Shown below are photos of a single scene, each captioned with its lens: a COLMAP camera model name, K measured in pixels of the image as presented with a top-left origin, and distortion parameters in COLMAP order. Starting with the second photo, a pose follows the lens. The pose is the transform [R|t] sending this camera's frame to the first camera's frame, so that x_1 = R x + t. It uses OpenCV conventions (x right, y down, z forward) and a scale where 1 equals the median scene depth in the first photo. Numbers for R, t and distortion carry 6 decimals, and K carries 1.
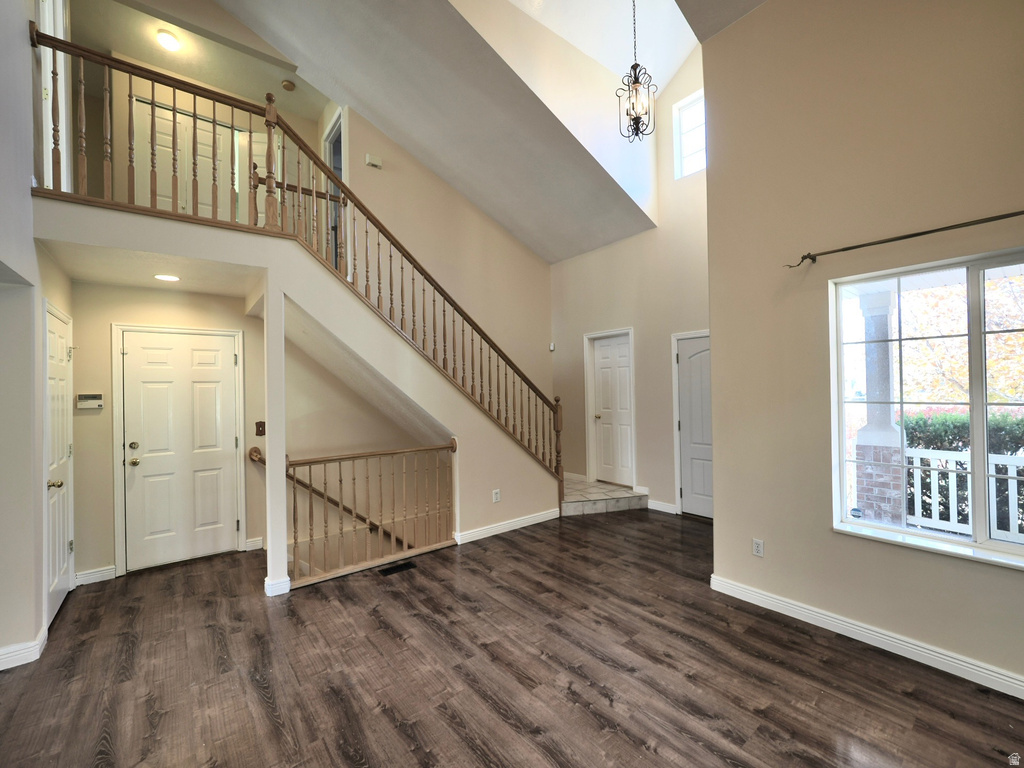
lens RADIAL K [[424.0, 0, 509.9], [0, 424.0, 385.3], [0, 0, 1]] dist [-0.001254, -0.000080]
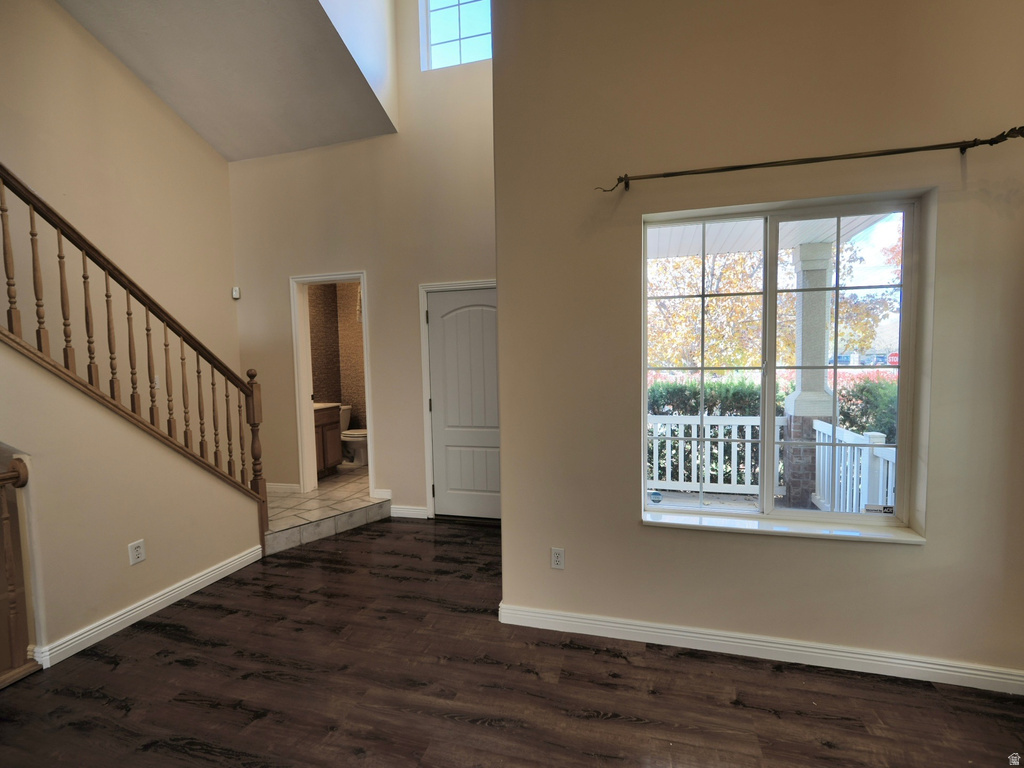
lens RADIAL K [[498.7, 0, 512.4], [0, 498.7, 391.1], [0, 0, 1]] dist [-0.004395, 0.002395]
pose [[0.817281, -0.038827, 0.574930, 0.003649], [0.000072, 0.997734, 0.067278, 0.012237], [-0.576239, -0.054943, 0.815432, 0.244053]]
